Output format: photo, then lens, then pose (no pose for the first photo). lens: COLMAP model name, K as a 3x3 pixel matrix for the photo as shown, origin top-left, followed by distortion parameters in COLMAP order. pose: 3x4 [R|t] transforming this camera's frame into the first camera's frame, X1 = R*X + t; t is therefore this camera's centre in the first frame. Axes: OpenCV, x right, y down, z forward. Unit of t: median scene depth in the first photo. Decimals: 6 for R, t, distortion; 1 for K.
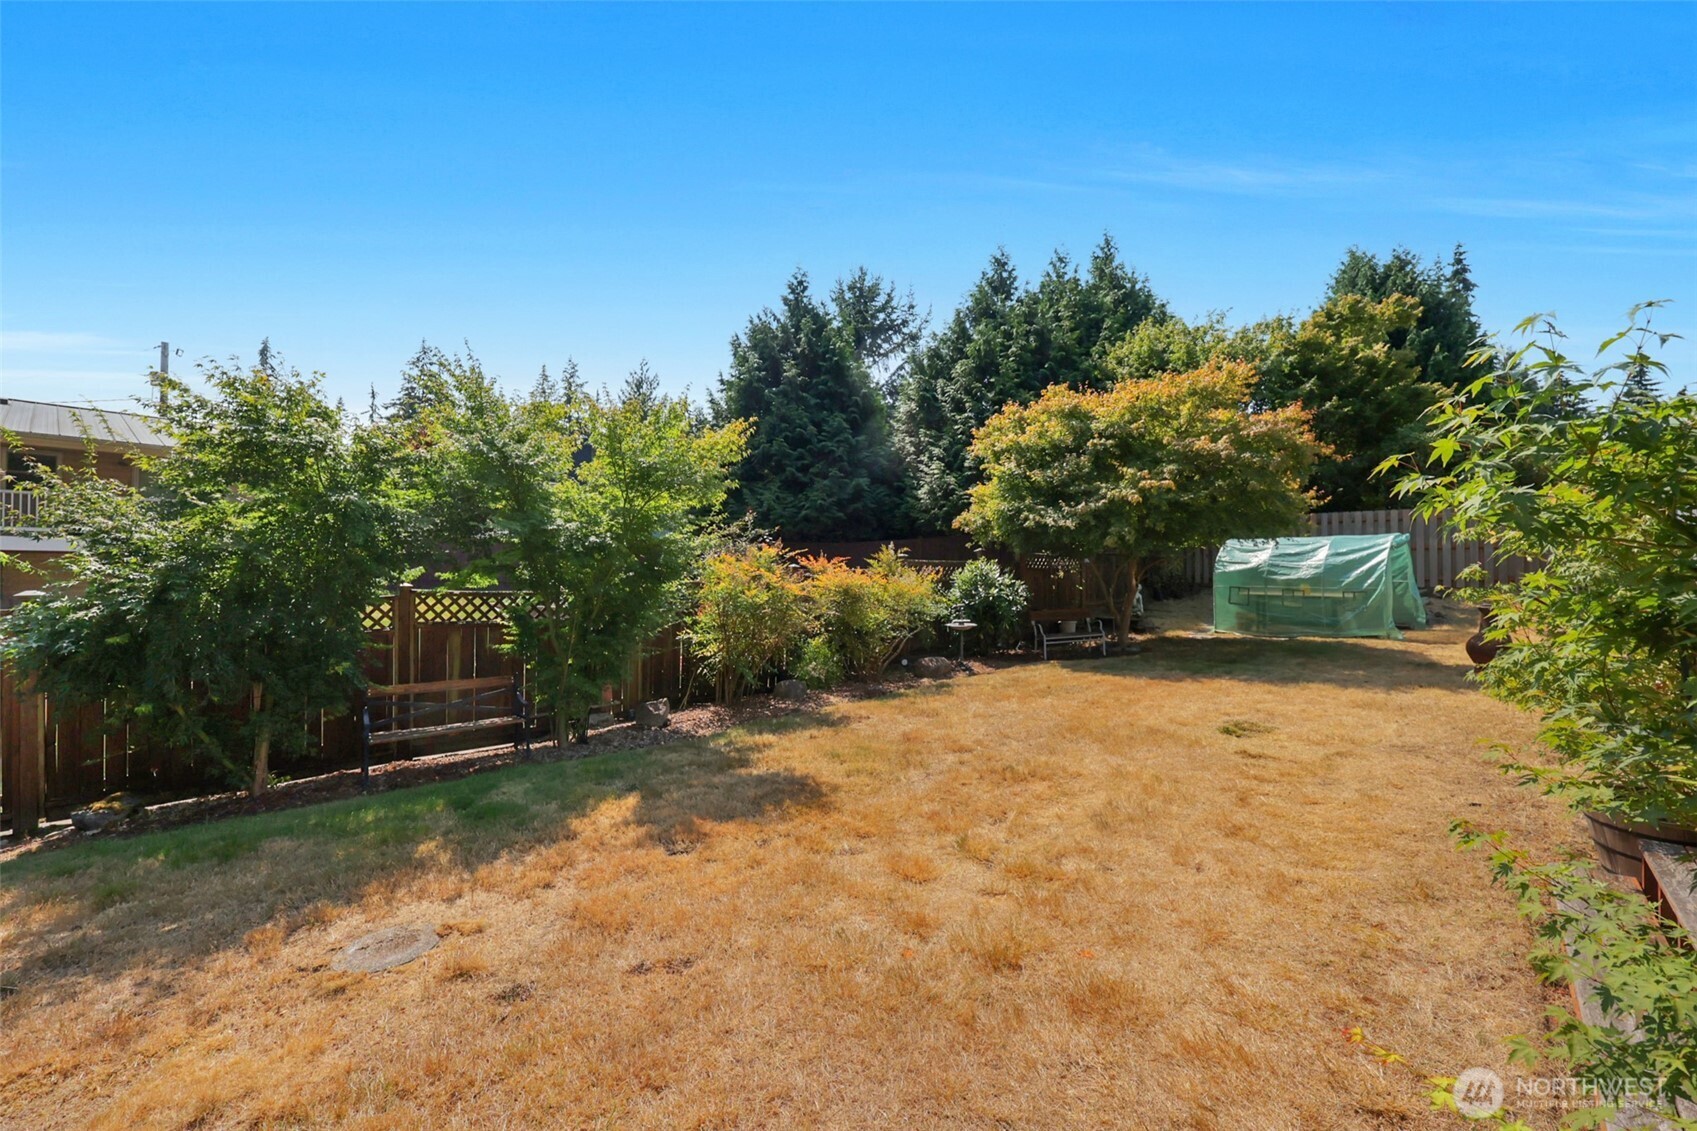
lens RADIAL K [[704.6, 0, 840.4], [0, 704.6, 567.4], [0, 0, 1]] dist [-0.001922, -0.000197]
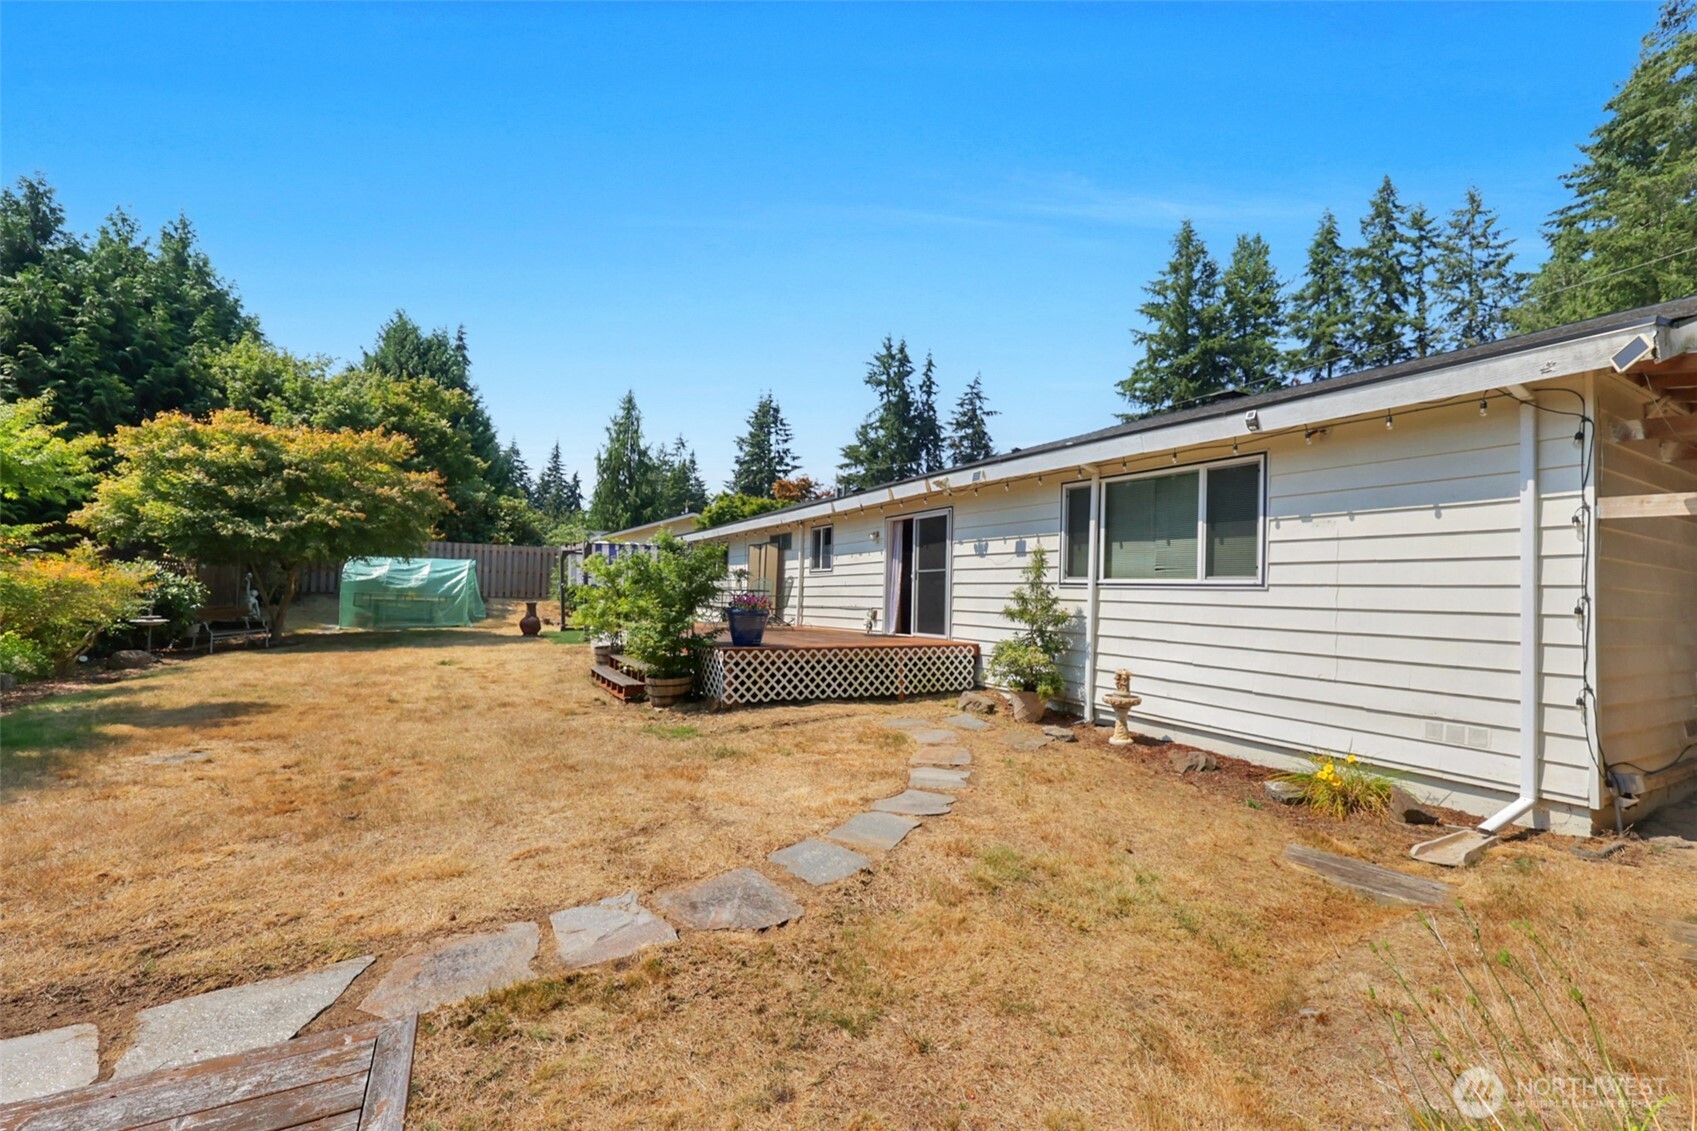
lens RADIAL K [[704.6, 0, 840.4], [0, 704.6, 567.4], [0, 0, 1]] dist [-0.001922, -0.000197]
pose [[0.321218, 0.054057, 0.945461, -0.399382], [-0.031223, 0.998431, -0.046478, 0.014158], [-0.946490, -0.014591, 0.322402, -0.262009]]
